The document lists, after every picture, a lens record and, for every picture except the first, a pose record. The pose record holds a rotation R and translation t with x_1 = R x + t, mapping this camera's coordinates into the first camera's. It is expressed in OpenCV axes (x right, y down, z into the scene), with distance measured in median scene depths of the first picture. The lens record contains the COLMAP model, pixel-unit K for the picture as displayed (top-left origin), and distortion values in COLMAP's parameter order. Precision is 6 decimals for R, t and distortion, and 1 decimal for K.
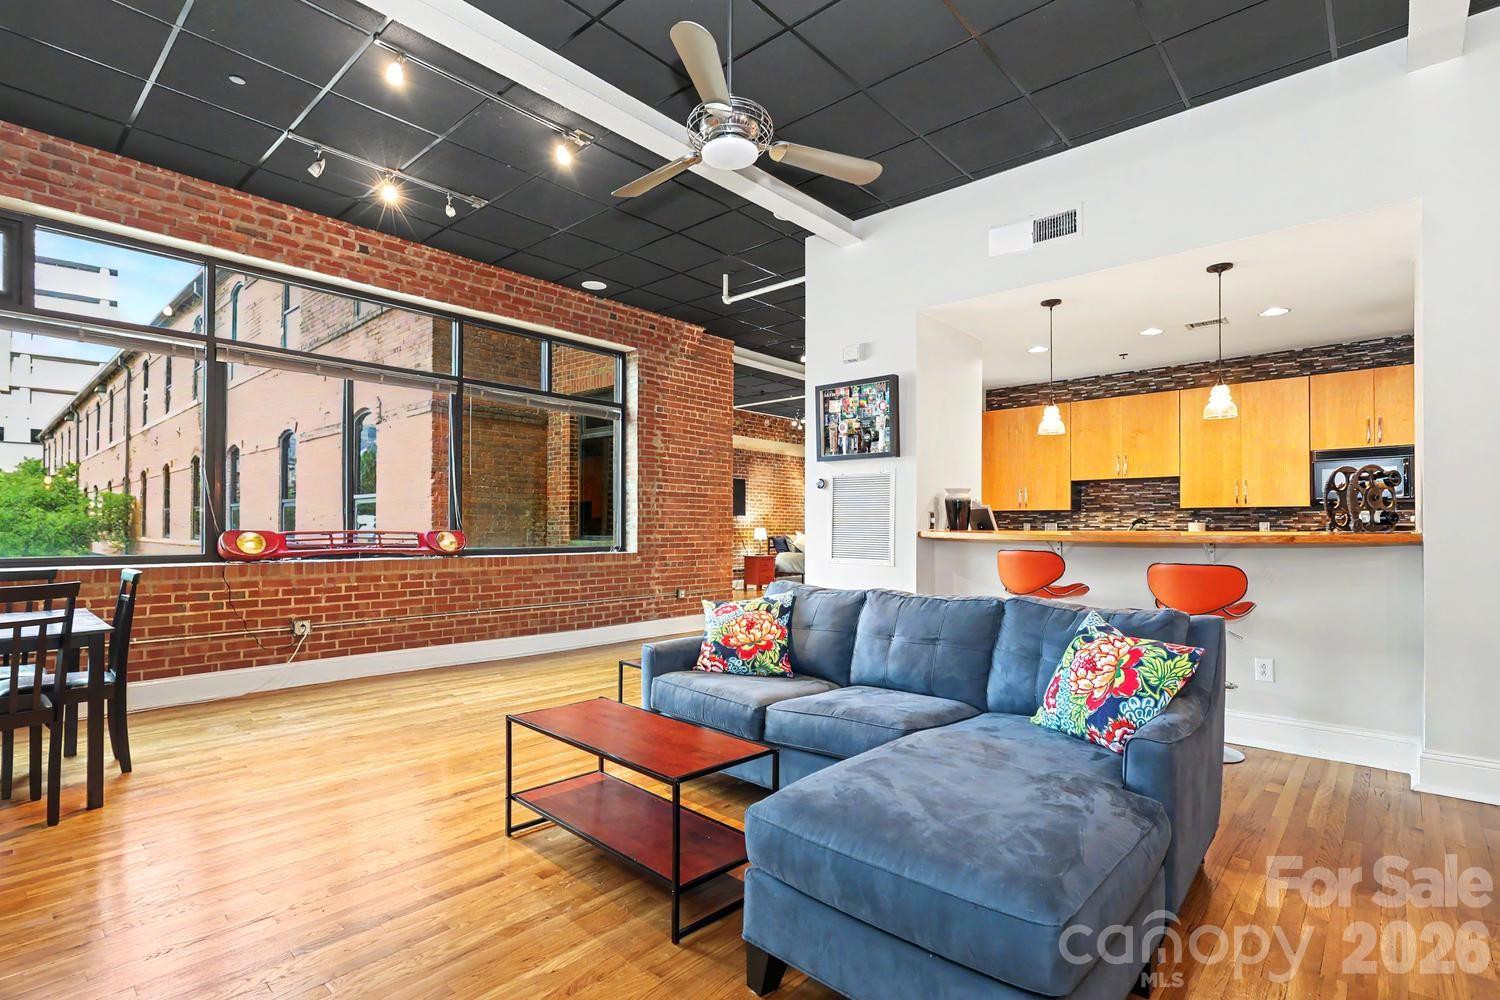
lens RADIAL K [[713.0, 0, 751.8], [0, 713.0, 520.5], [0, 0, 1]] dist [0.000489, -0.000143]
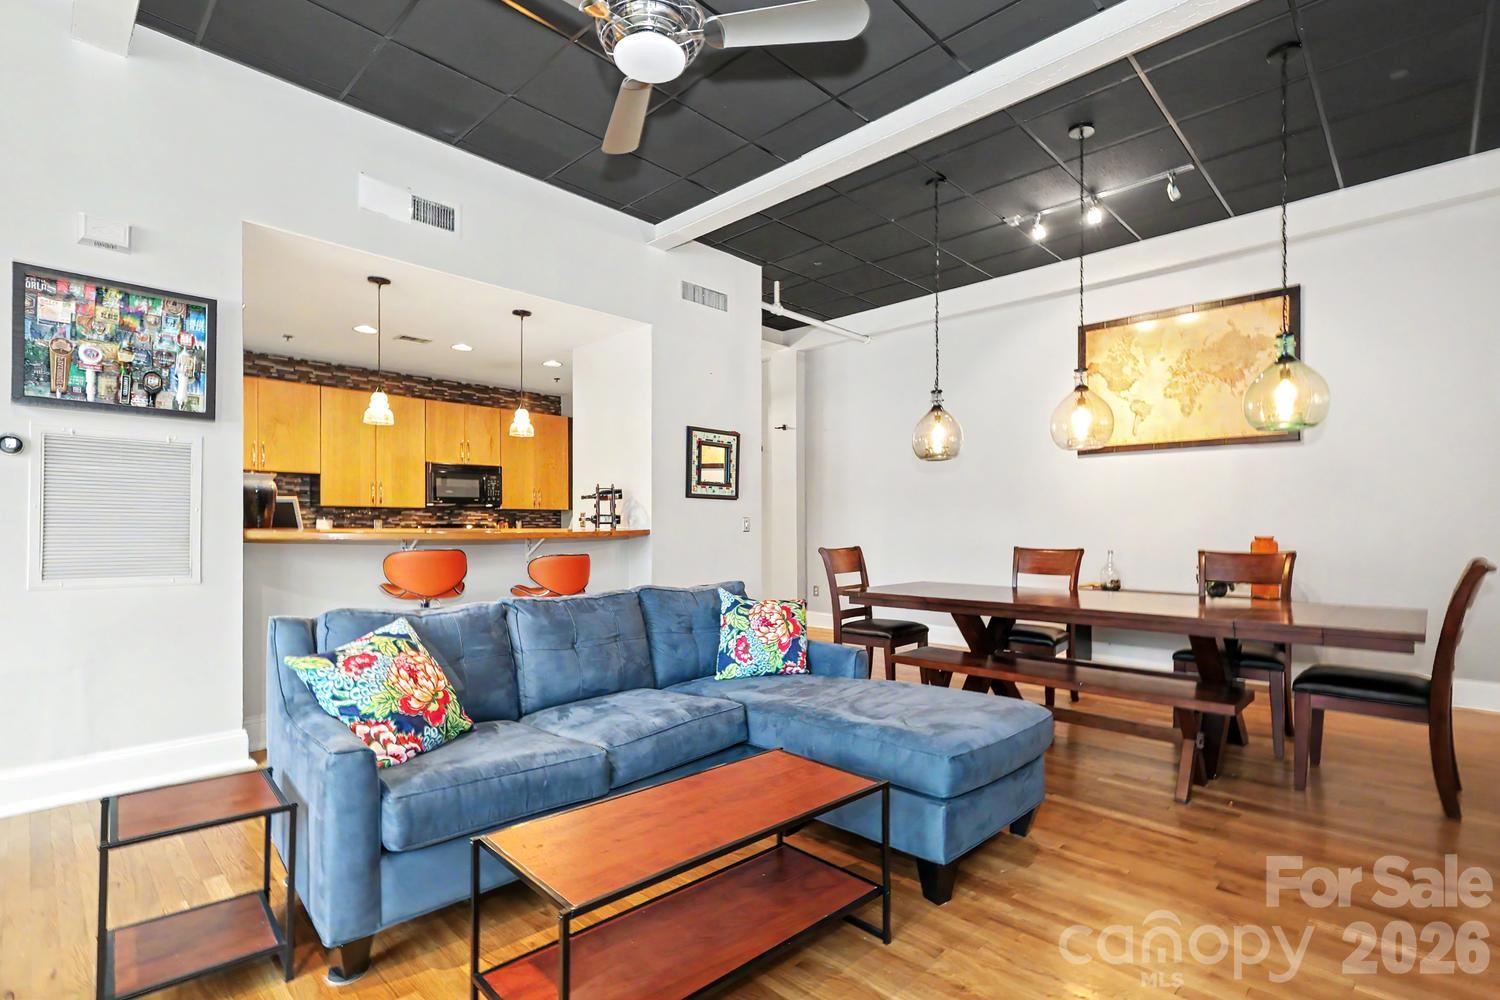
lens RADIAL K [[708.1, 0, 734.7], [0, 708.1, 523.5], [0, 0, 1]] dist [-0.000326, 0.000256]
pose [[0.053211, 0.002564, 0.998580, -0.409225], [-0.011149, 0.999936, -0.001973, 0.003483], [-0.998521, -0.011028, 0.053236, 0.430782]]
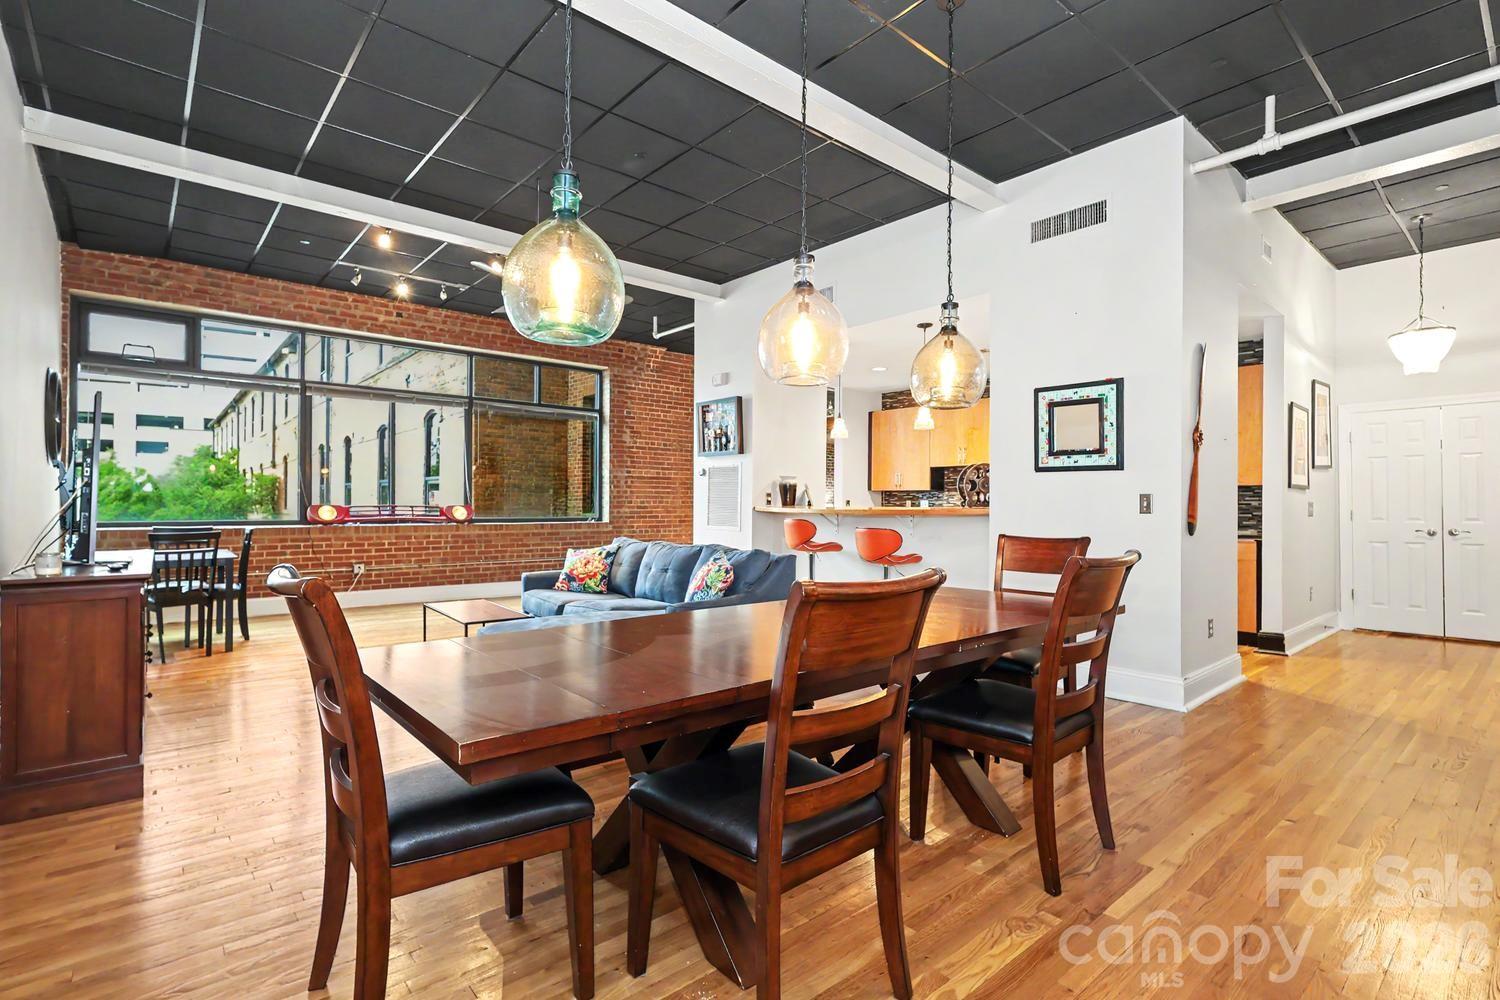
lens RADIAL K [[702.4, 0, 746.6], [0, 702.4, 499.9], [0, 0, 1]] dist [-0.000611, 0.000285]
pose [[0.991099, 0.001740, -0.133117, 0.369839], [-0.001027, 0.999985, 0.005428, -0.005007], [0.133124, -0.005243, 0.991086, -0.355558]]
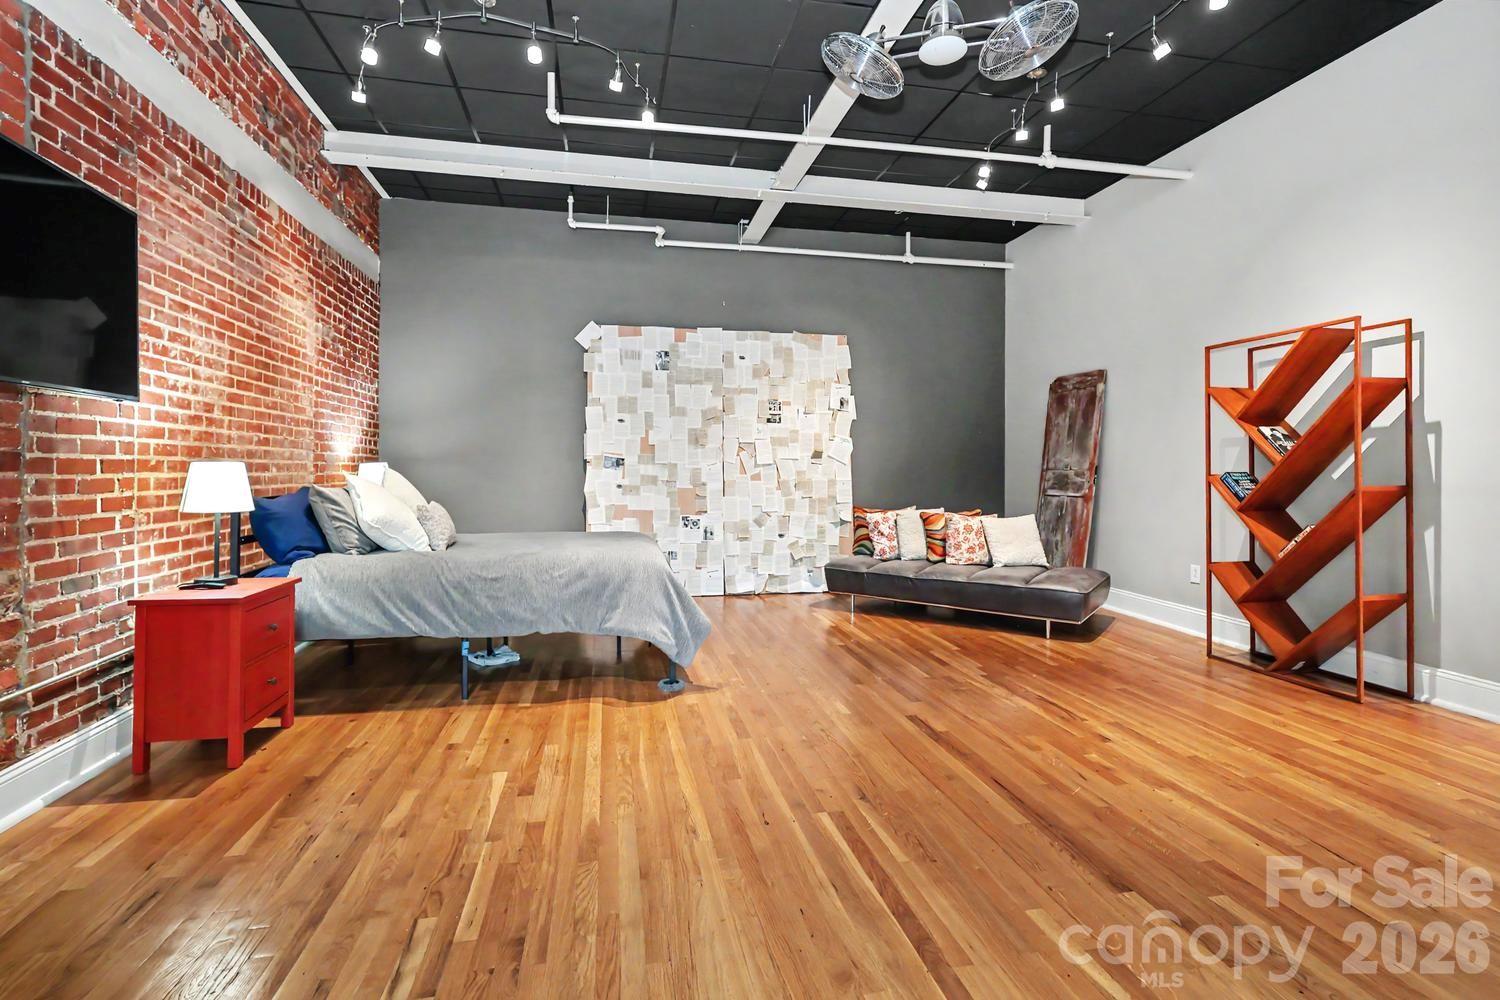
lens RADIAL K [[708.7, 0, 749.8], [0, 708.7, 469.7], [0, 0, 1]] dist [0.000043, 0.000000]
pose [[0.597964, -0.003532, 0.801515, -0.168576], [-0.008535, 0.999906, 0.010774, 0.022992], [-0.801477, -0.013283, 0.597878, 1.881043]]
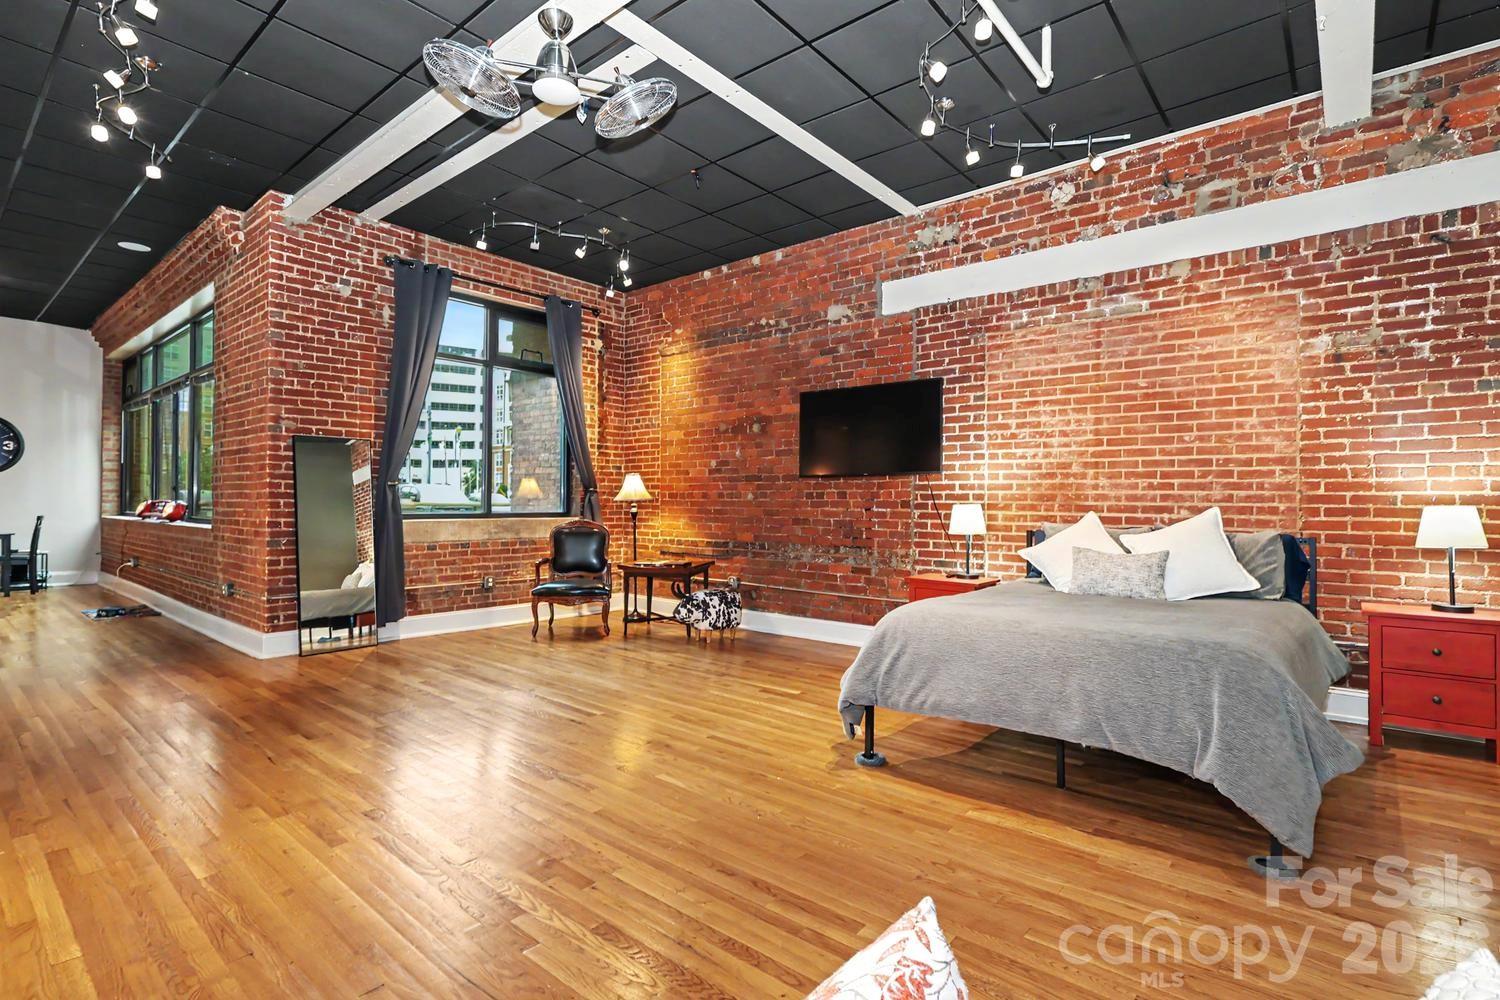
lens RADIAL K [[724.3, 0, 757.3], [0, 724.3, 501.1], [0, 0, 1]] dist [-0.000727, 0.000655]
pose [[0.033988, -0.004523, -0.999412, 0.967537], [0.001355, 0.999989, -0.004480, 0.026156], [0.999421, -0.001202, 0.033994, 2.244141]]
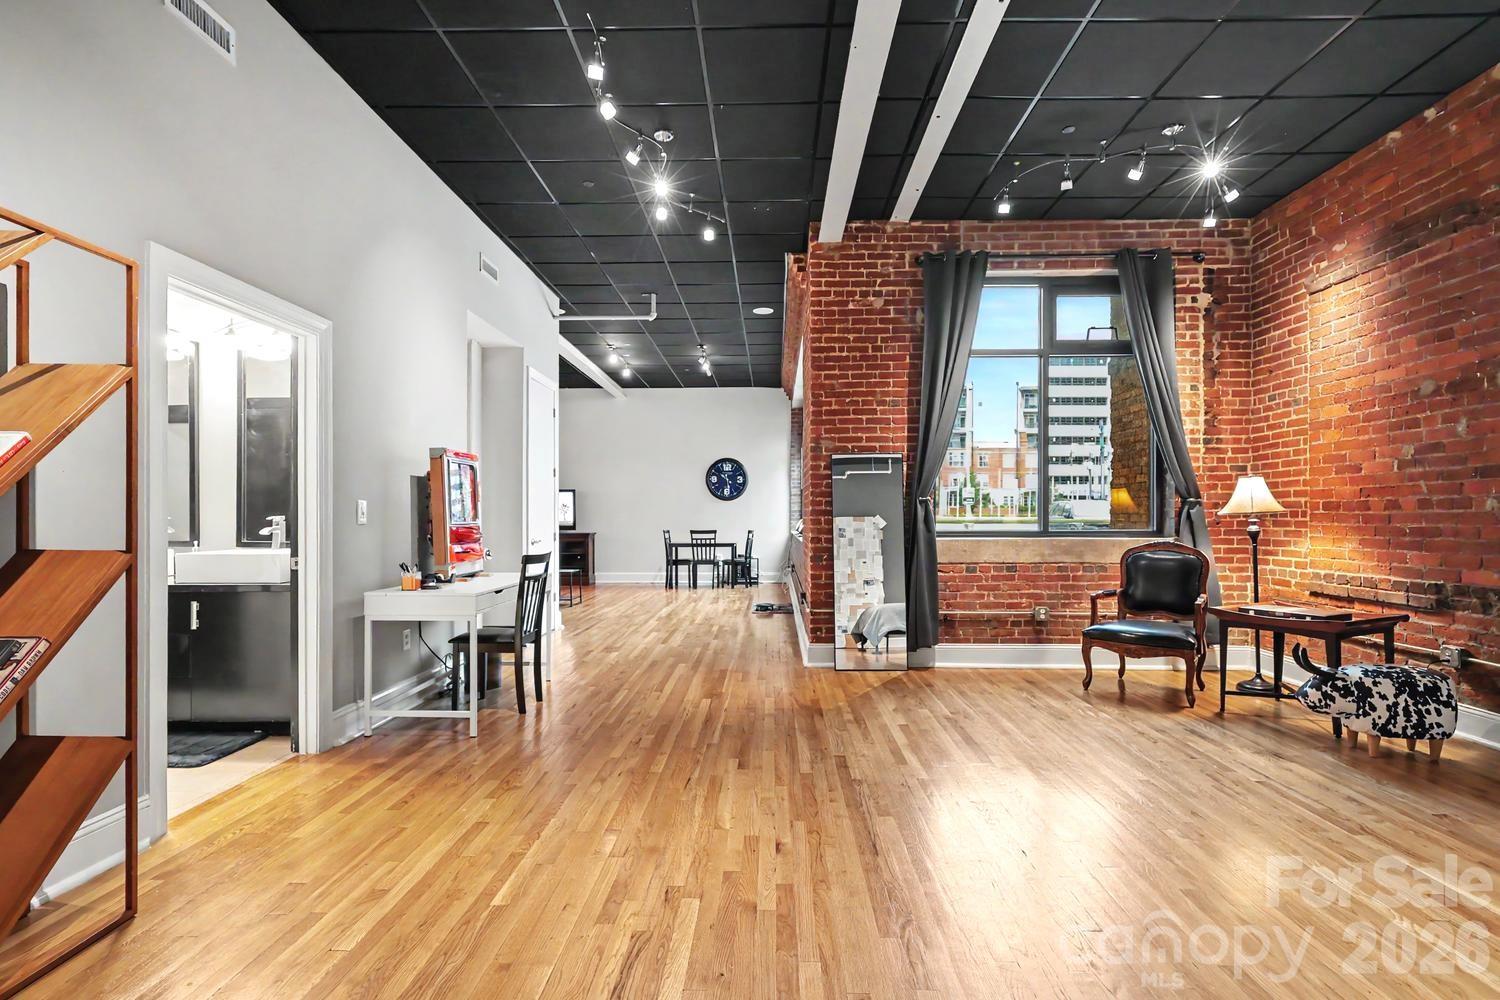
lens RADIAL K [[713.0, 0, 751.8], [0, 713.0, 520.5], [0, 0, 1]] dist [0.000489, -0.000143]
pose [[-0.762321, 0.000267, -0.647199, 0.687474], [0.003618, 0.999986, -0.003849, 0.027609], [0.647189, -0.005276, -0.762311, 2.336742]]
